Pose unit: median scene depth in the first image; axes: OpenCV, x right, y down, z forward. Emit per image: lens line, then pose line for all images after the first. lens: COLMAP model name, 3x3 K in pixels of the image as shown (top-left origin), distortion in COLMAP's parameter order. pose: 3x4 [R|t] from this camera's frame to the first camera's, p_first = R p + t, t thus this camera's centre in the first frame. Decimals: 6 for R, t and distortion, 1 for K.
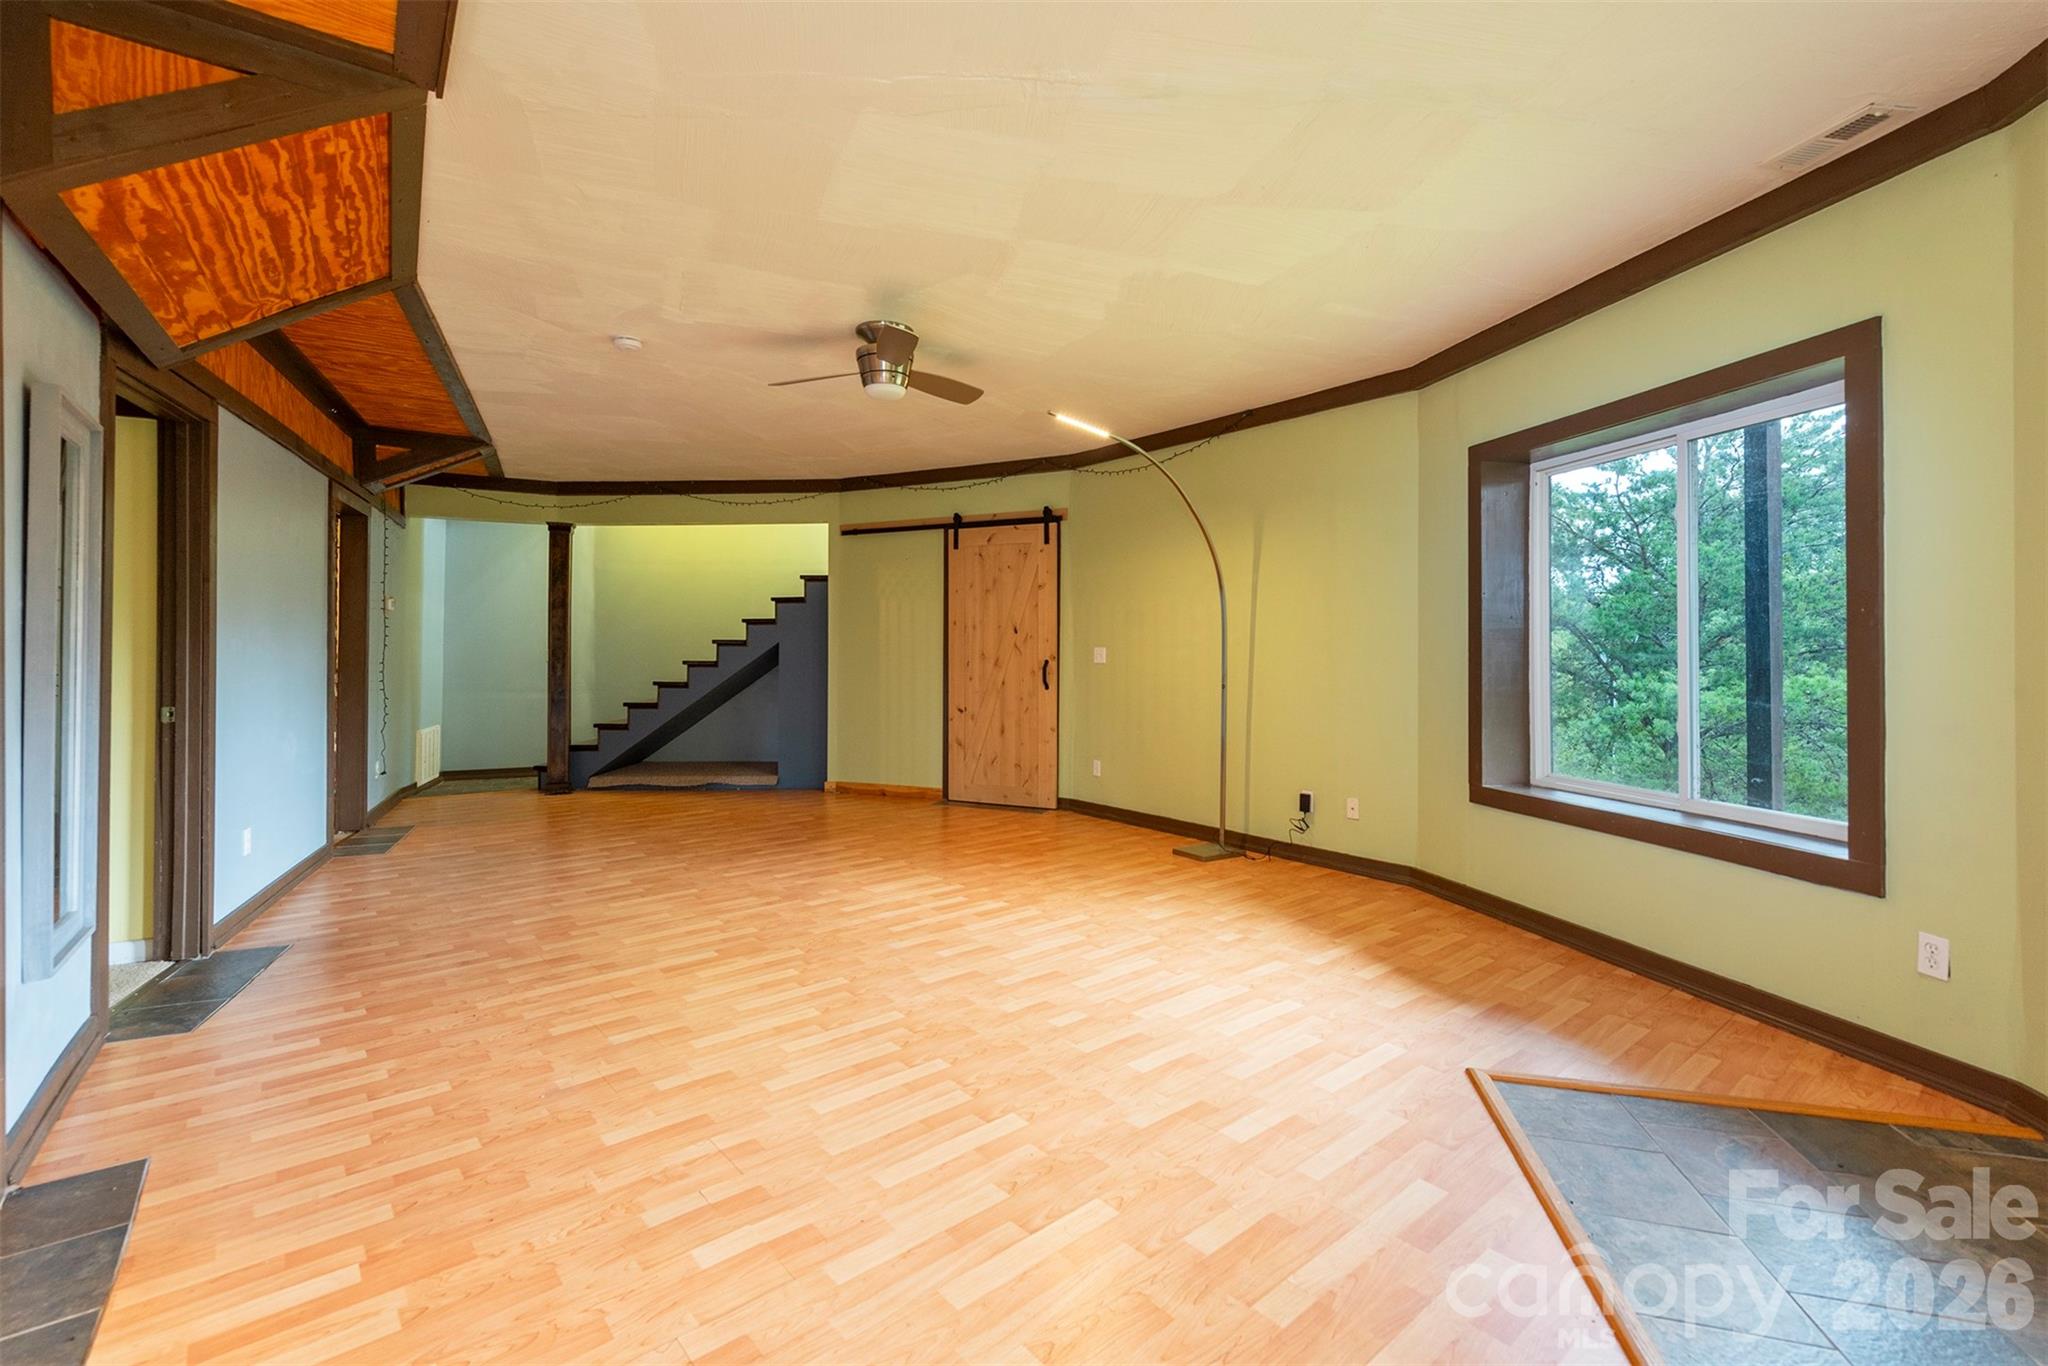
lens RADIAL K [[903.5, 0, 1000.0], [0, 903.5, 646.6], [0, 0, 1]] dist [0.008571, -0.000087]
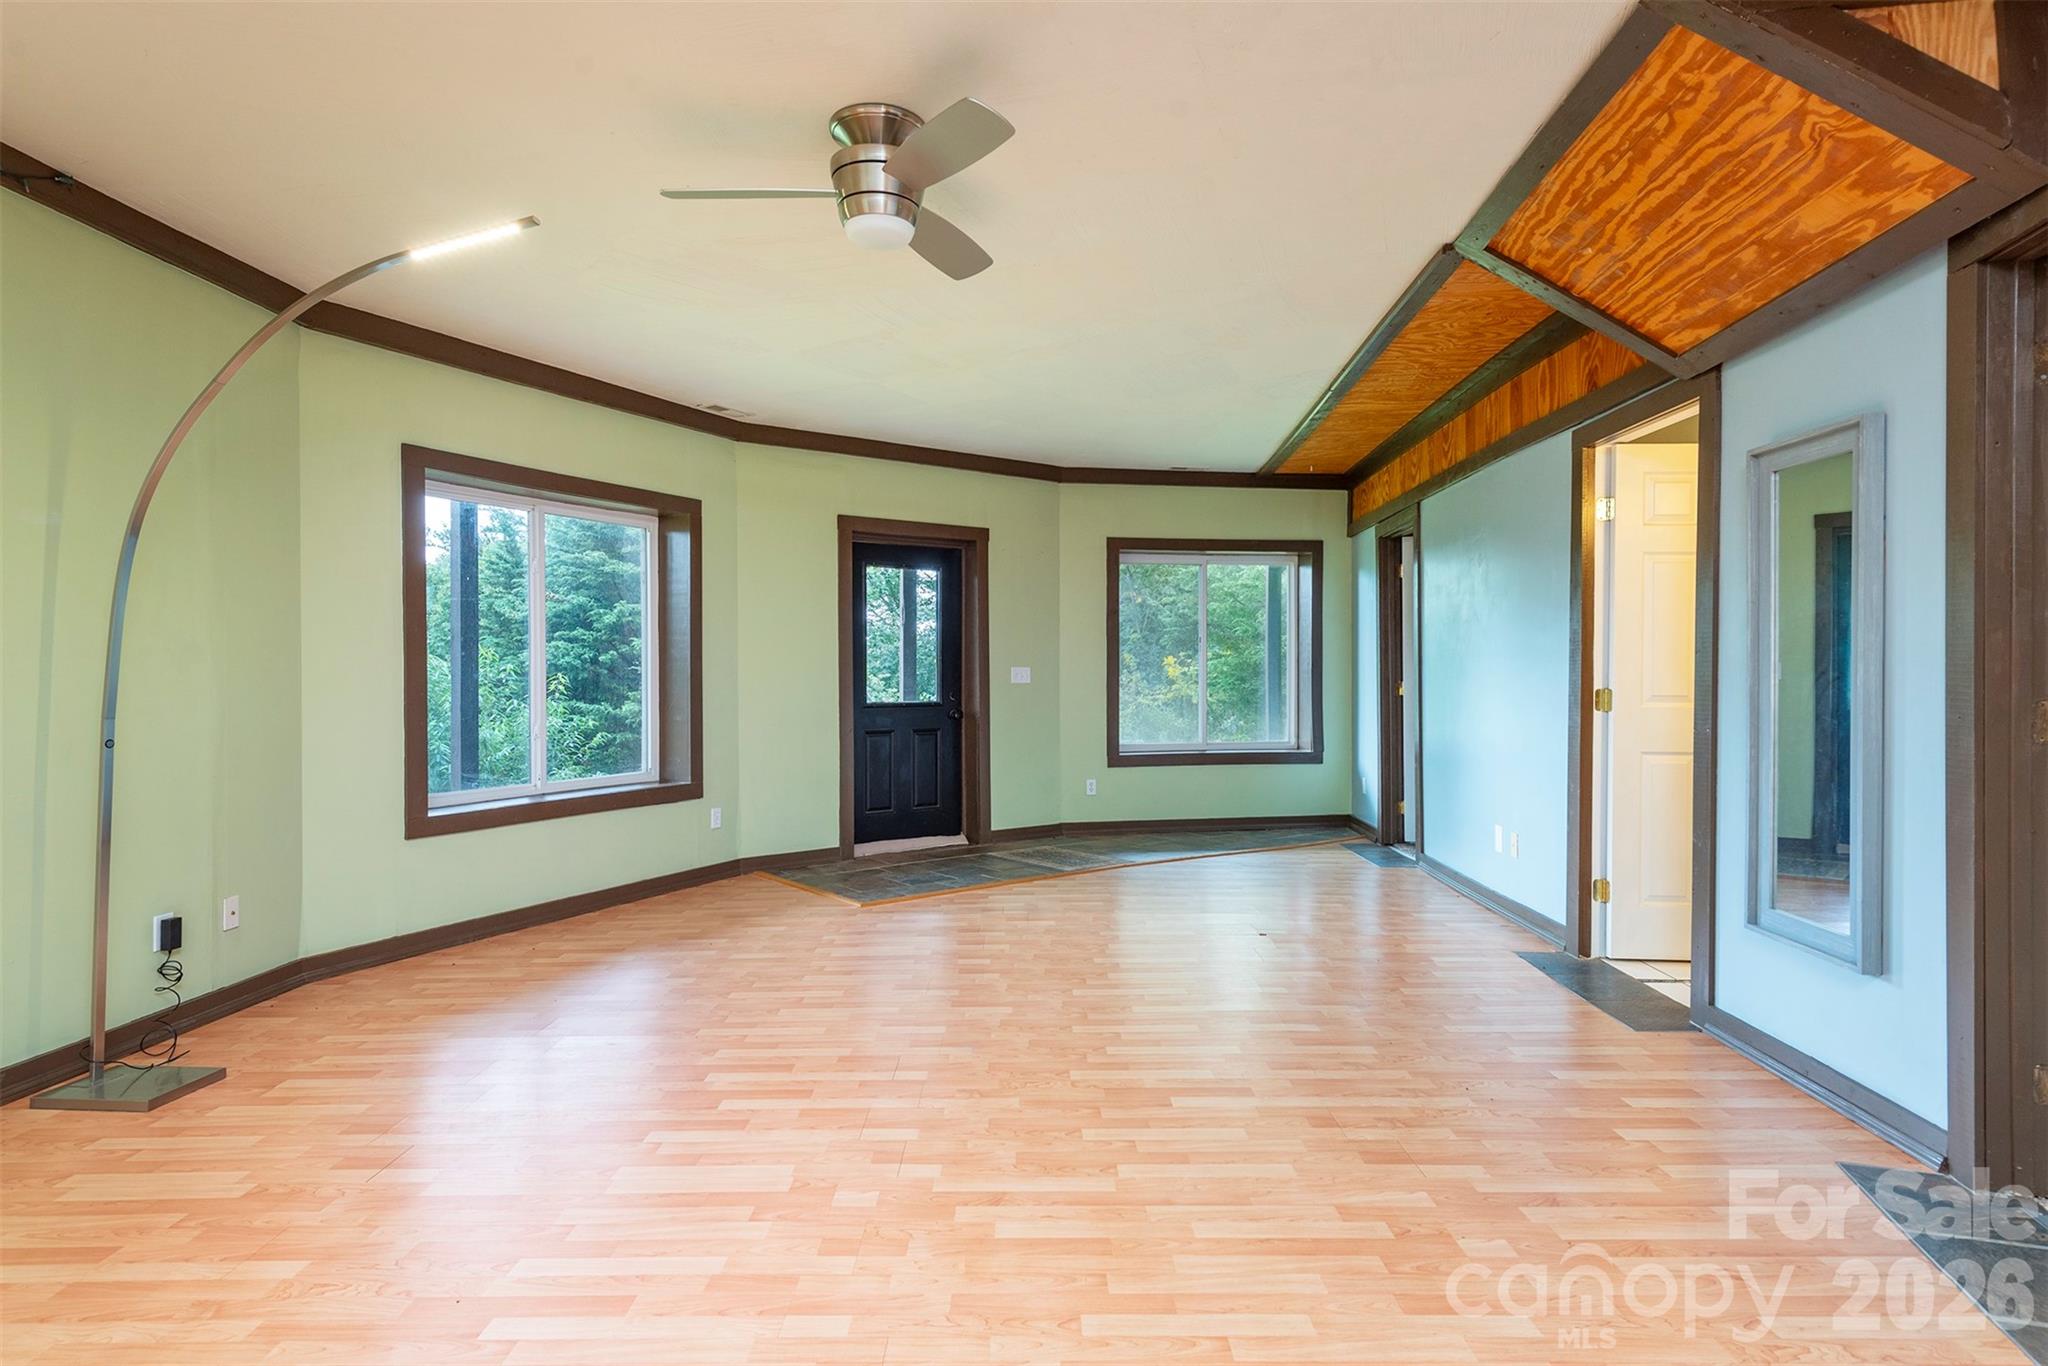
lens RADIAL K [[1052.4, 0, 1029.2], [0, 1052.4, 685.0], [0, 0, 1]] dist [0.004978, -0.006993]
pose [[-0.775069, -0.005054, 0.631856, -0.872745], [-0.001691, 0.999981, 0.005925, 0.015808], [-0.631874, 0.003524, -0.775063, 2.004348]]
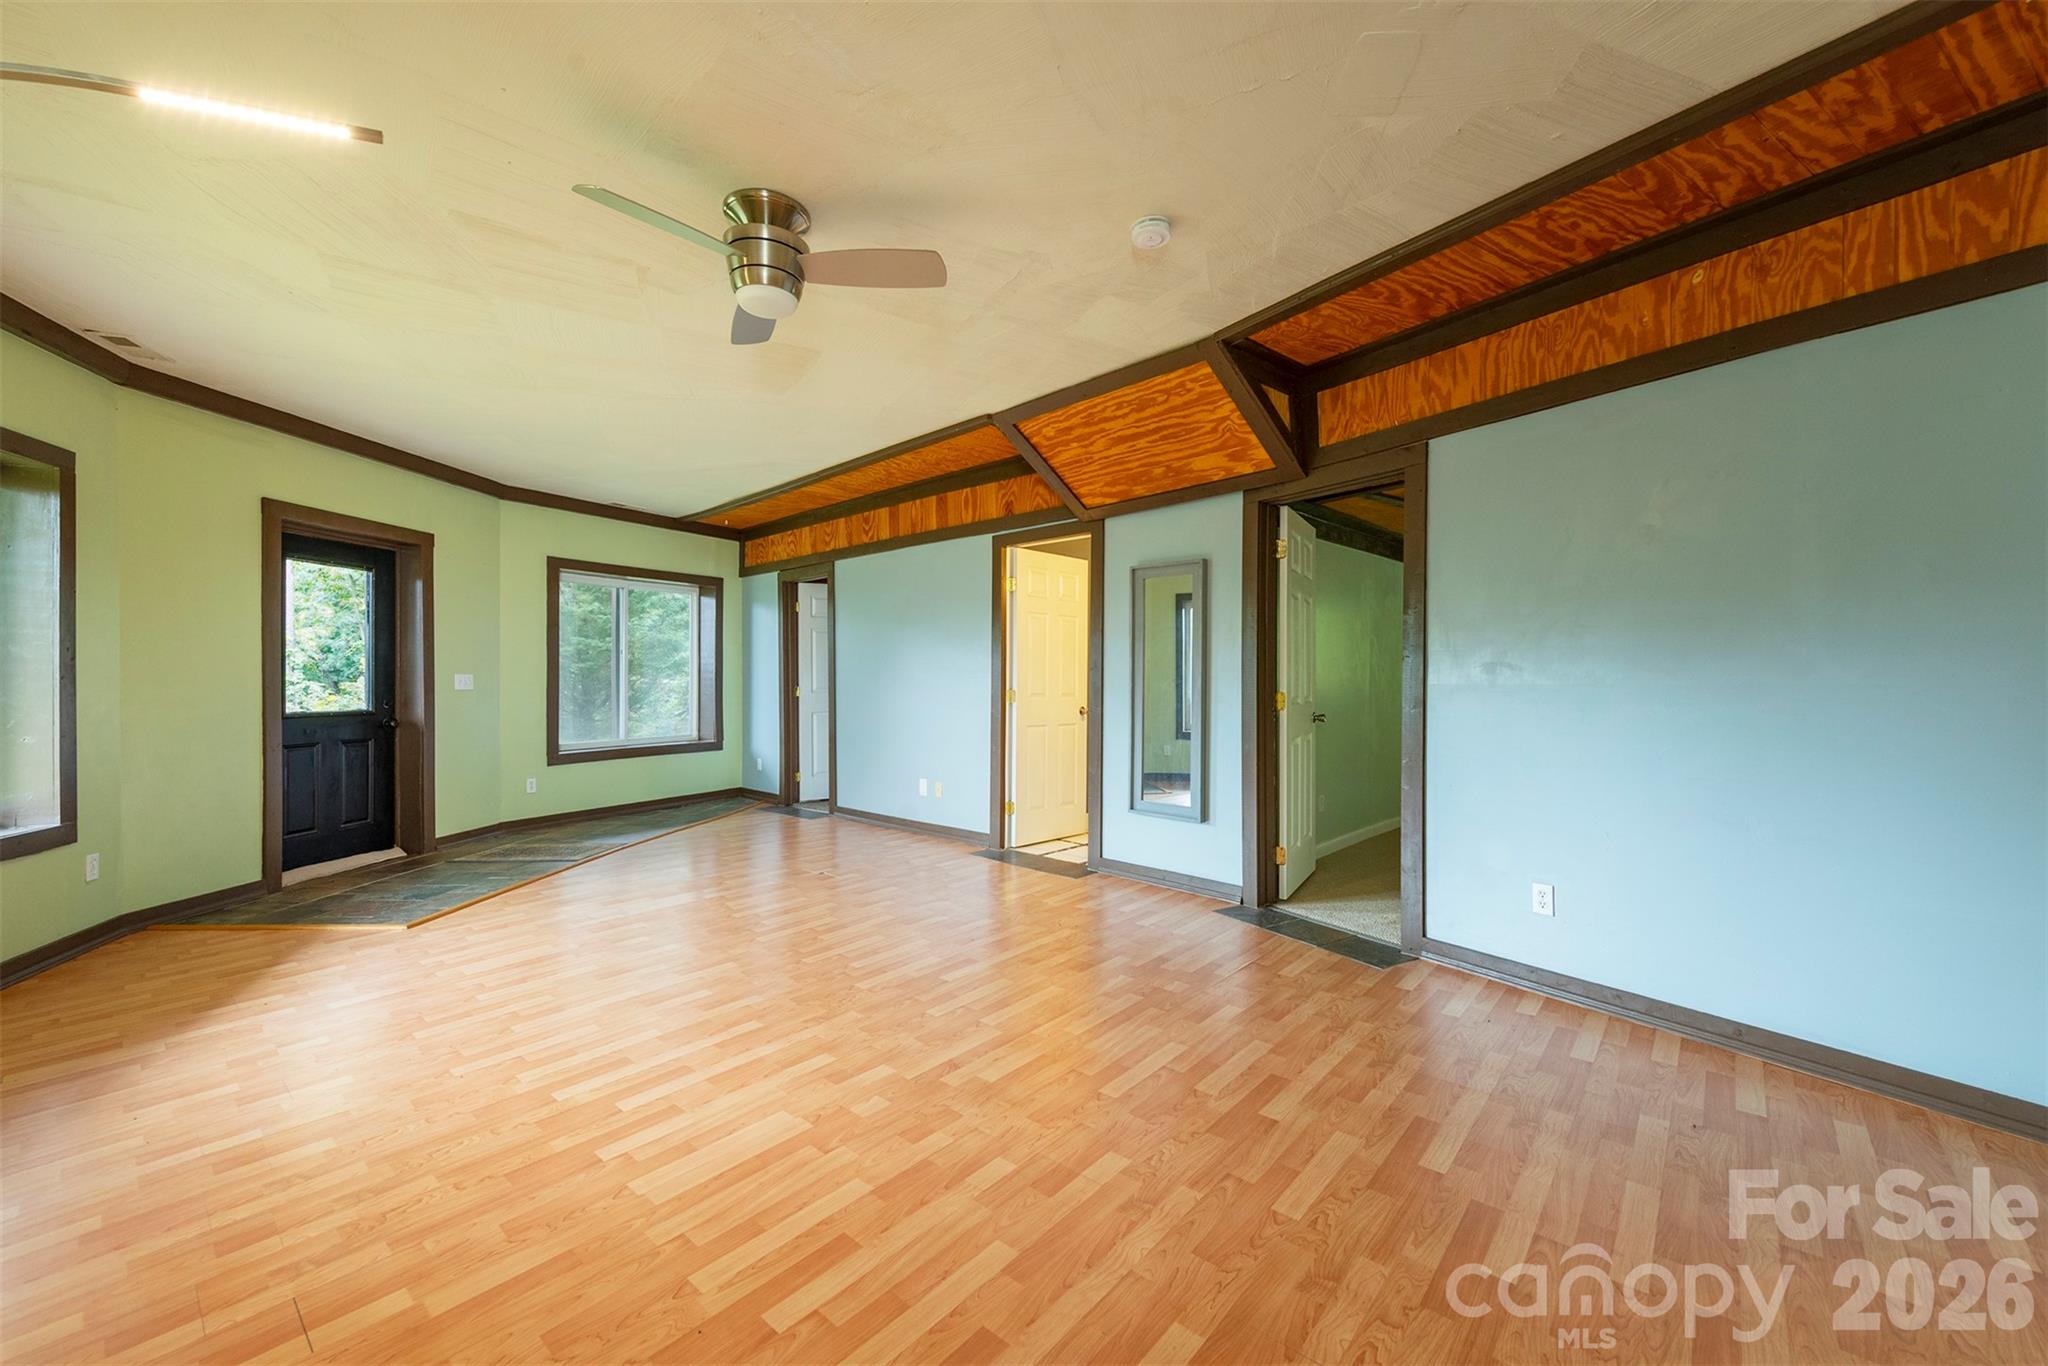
lens RADIAL K [[800.8, 0, 1025.2], [0, 800.8, 680.8], [0, 0, 1]] dist [0.007218, -0.001627]
pose [[-0.985135, 0.000832, -0.171781, -0.294824], [0.001726, 0.999986, -0.005055, 0.017232], [0.171775, -0.005276, -0.985122, 2.230172]]
